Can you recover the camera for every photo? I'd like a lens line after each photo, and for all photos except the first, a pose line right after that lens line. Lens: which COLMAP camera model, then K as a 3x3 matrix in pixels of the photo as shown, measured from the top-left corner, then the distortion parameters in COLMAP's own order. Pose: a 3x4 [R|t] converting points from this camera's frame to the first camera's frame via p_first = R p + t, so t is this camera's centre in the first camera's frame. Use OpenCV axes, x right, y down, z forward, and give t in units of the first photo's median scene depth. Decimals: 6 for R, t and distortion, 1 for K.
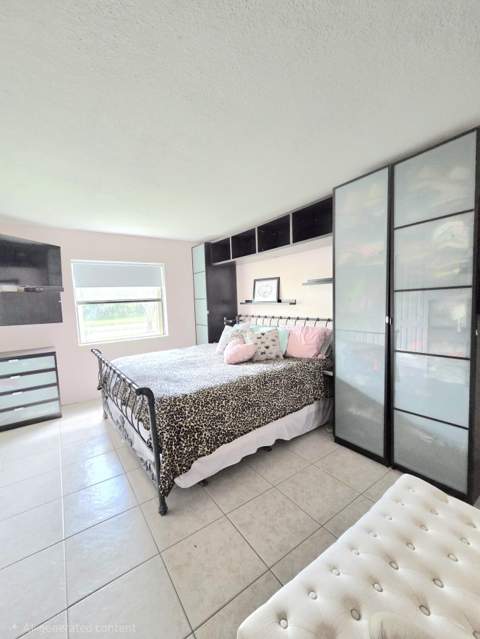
lens RADIAL K [[262.5, 0, 240.2], [0, 262.5, 322.2], [0, 0, 1]] dist [-0.000003, 0.000062]
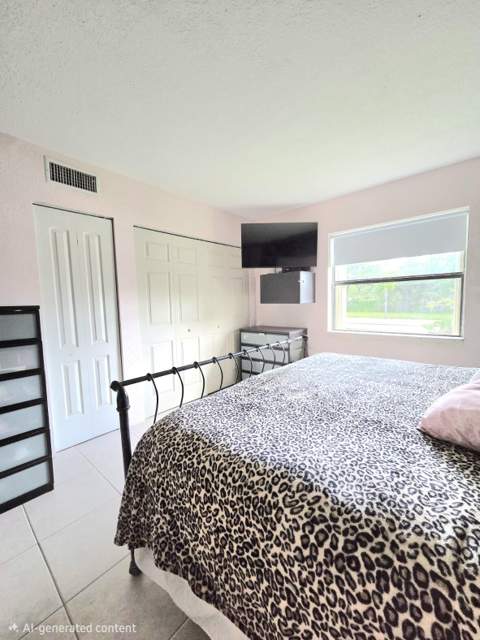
lens RADIAL K [[261.5, 0, 240.2], [0, 261.5, 320.0], [0, 0, 1]] dist [-0.000380, 0.000000]
pose [[0.234212, 0.103504, -0.966660, 0.232164], [-0.070548, 0.993504, 0.089285, -0.008104], [0.969622, 0.047285, 0.239993, 0.669561]]
